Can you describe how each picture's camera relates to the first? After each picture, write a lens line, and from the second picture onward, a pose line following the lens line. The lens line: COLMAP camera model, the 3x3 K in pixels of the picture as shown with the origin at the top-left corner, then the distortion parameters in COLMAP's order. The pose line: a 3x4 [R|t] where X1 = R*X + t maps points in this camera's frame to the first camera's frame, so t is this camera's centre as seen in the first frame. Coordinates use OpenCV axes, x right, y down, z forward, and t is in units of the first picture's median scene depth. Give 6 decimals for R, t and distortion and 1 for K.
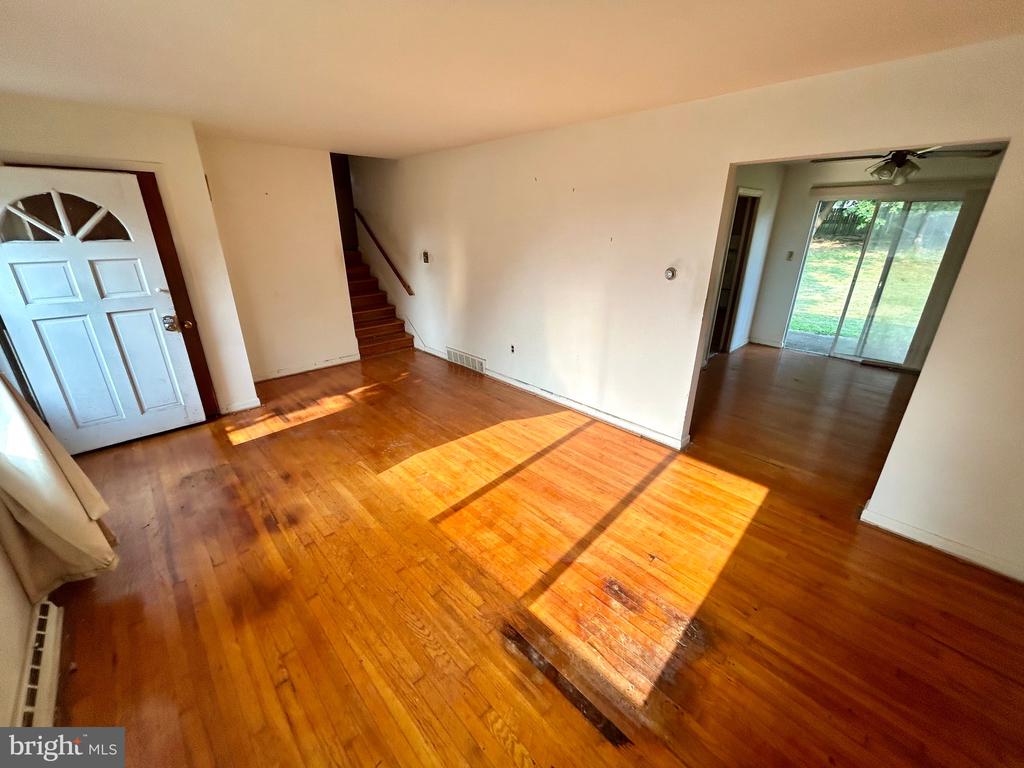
lens RADIAL K [[411.1, 0, 509.4], [0, 411.1, 382.8], [0, 0, 1]] dist [-0.001585, 0.000070]
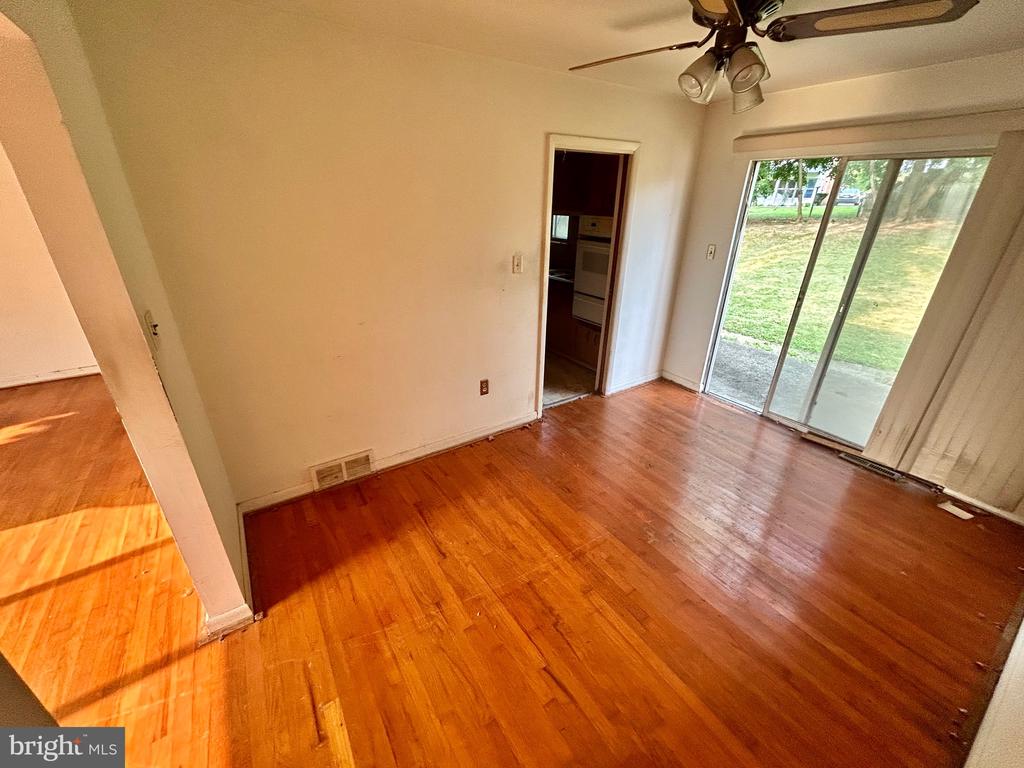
lens RADIAL K [[411.1, 0, 511.8], [0, 411.1, 384.0], [0, 0, 1]] dist [-0.001585, 0.000070]
pose [[0.984333, 0.078740, -0.157764, 1.131608], [-0.068326, 0.995177, 0.070389, -0.301489], [0.162546, -0.058507, 0.984965, 0.730185]]
